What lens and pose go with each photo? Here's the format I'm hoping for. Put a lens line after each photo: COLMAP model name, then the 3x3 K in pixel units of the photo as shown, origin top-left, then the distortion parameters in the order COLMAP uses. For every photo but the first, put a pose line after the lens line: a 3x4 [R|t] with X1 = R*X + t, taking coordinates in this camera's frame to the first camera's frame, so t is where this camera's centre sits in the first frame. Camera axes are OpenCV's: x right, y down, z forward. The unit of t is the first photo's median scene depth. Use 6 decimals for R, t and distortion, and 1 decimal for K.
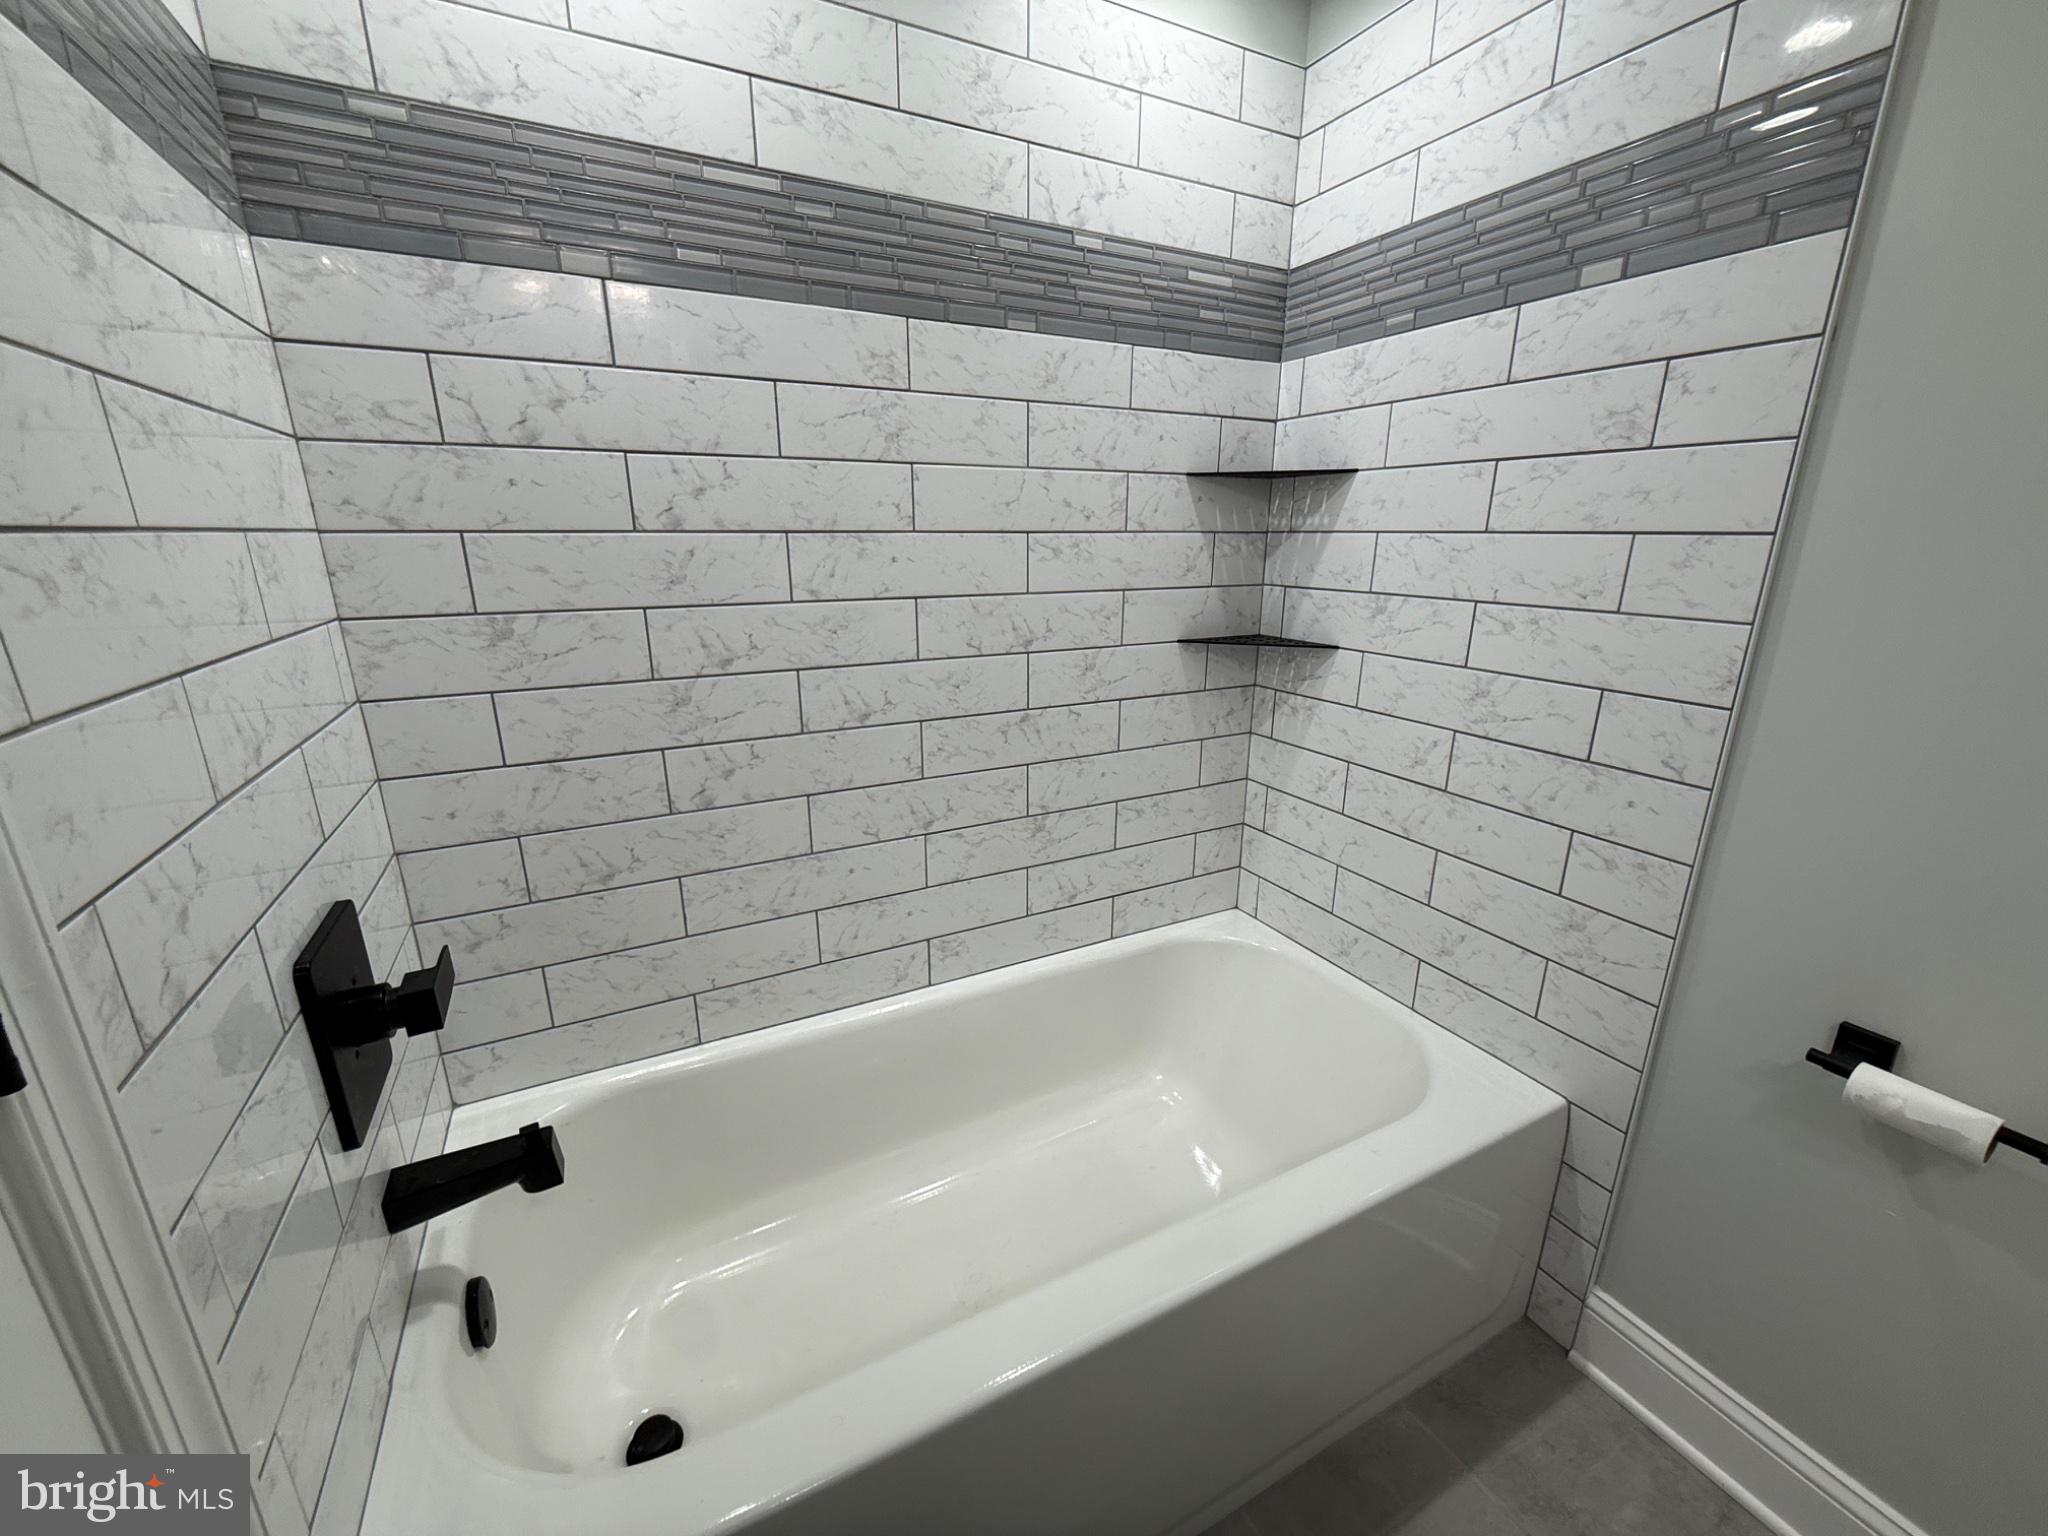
lens RADIAL K [[816.1, 0, 1021.4], [0, 816.1, 769.3], [0, 0, 1]] dist [-0.000491, -0.000332]
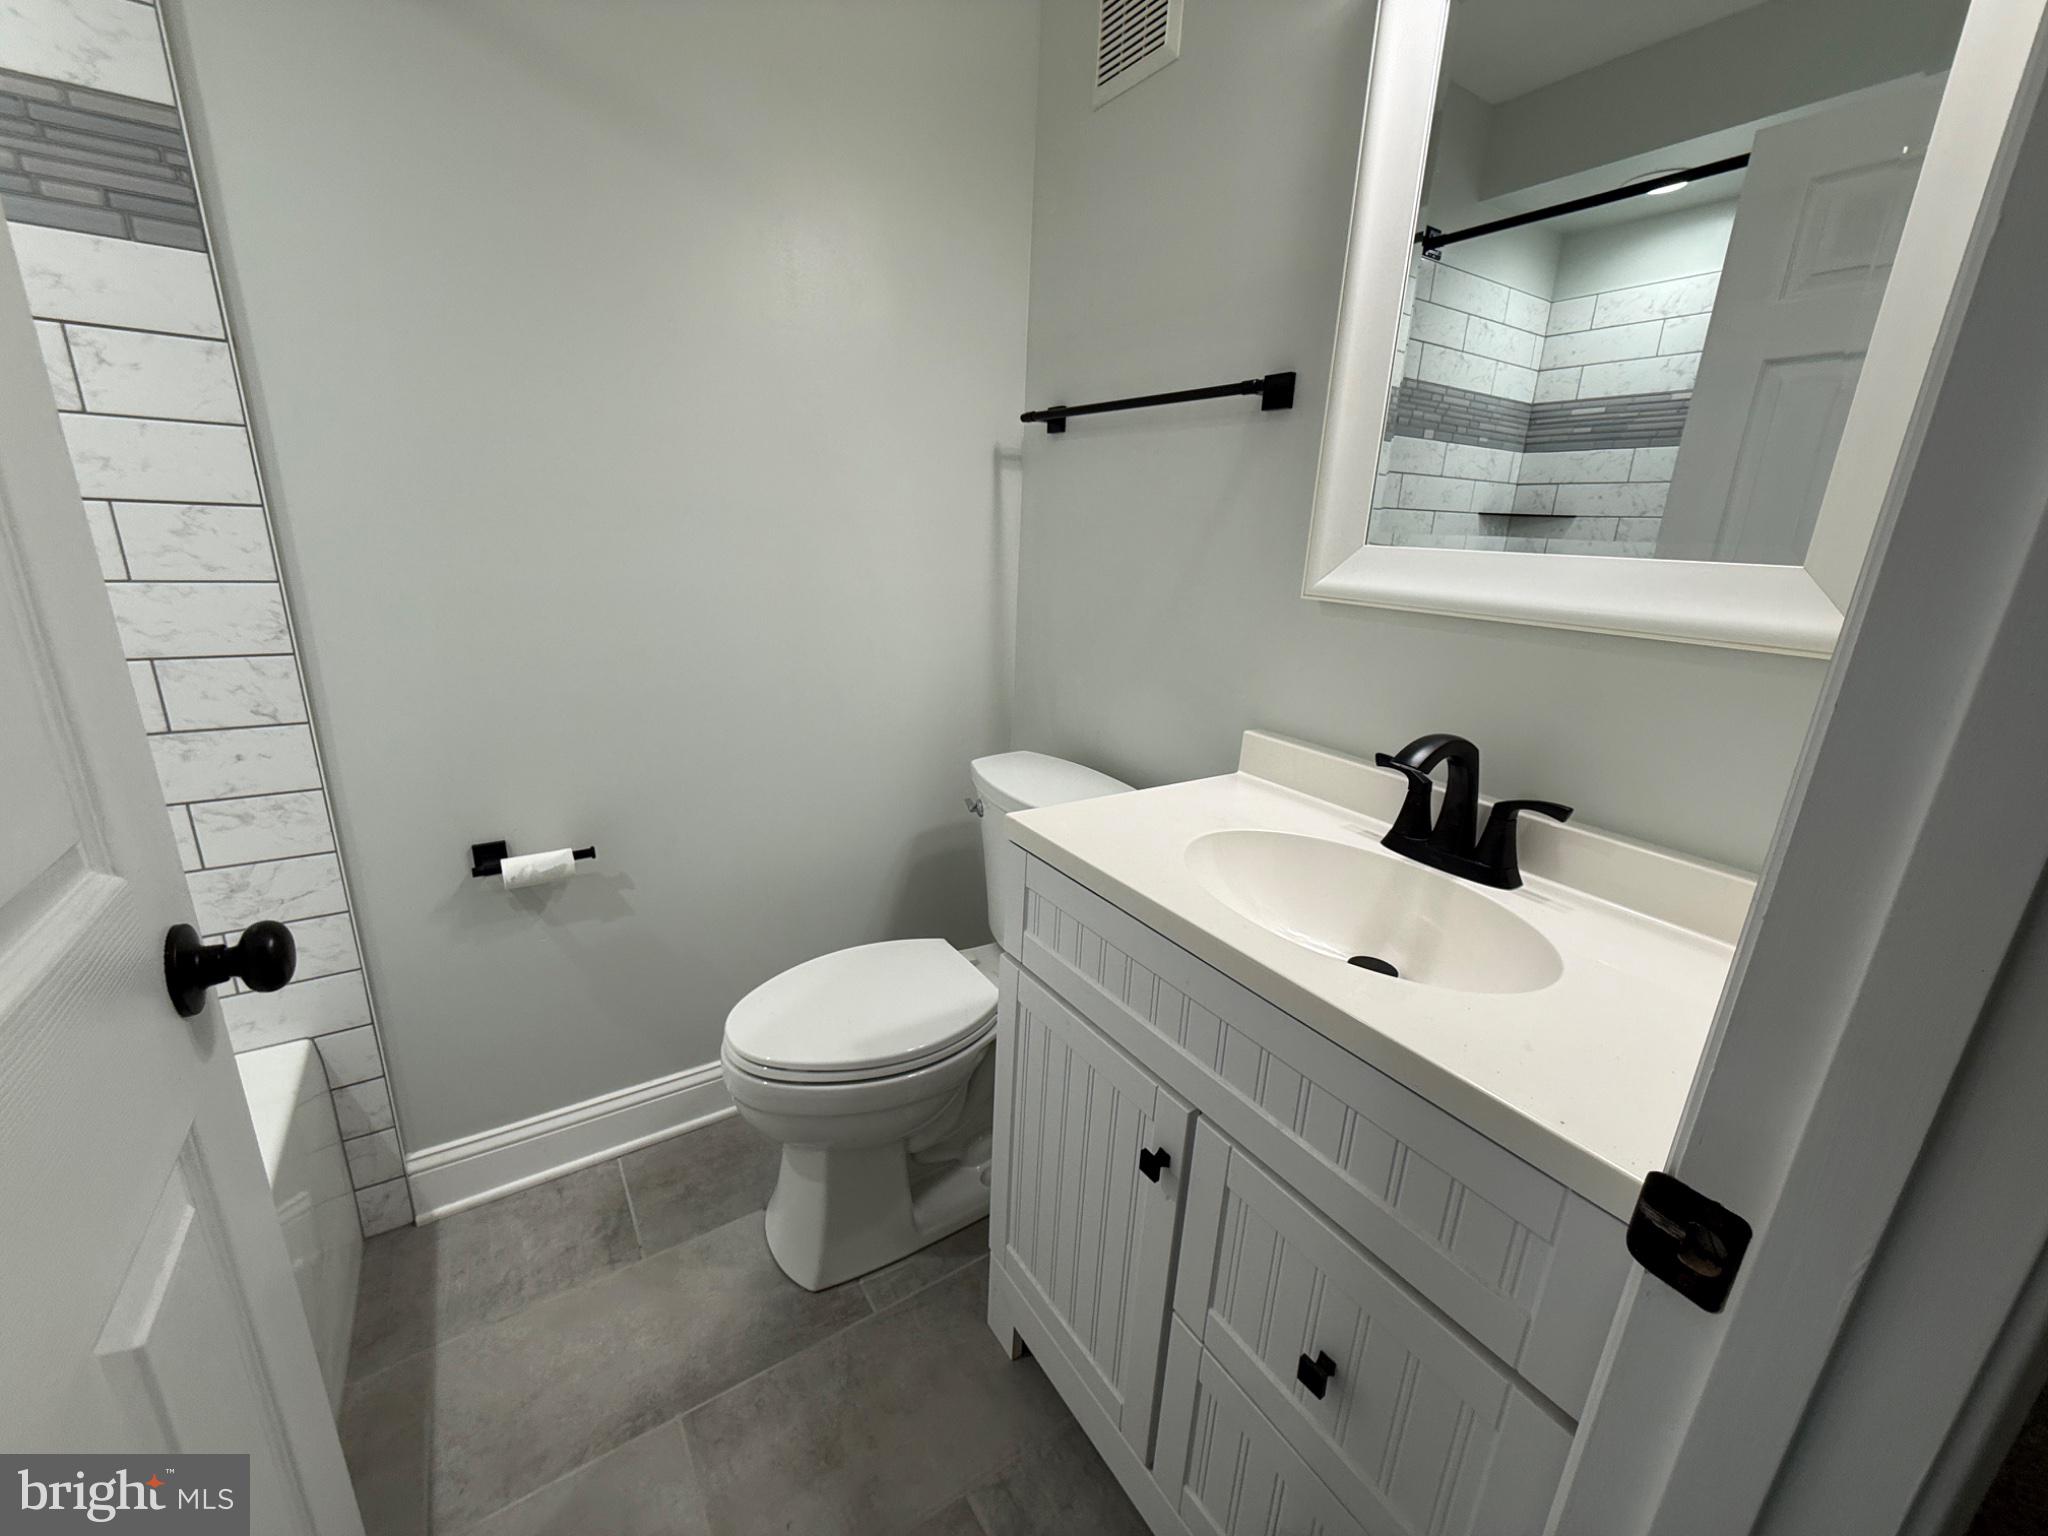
lens RADIAL K [[816.1, 0, 1017.6], [0, 816.1, 767.0], [0, 0, 1]] dist [-0.000491, -0.000332]
pose [[-0.094846, -0.285500, 0.953674, -0.381820], [0.241127, 0.922876, 0.300261, -0.021372], [-0.965848, 0.258435, -0.018689, 0.038231]]
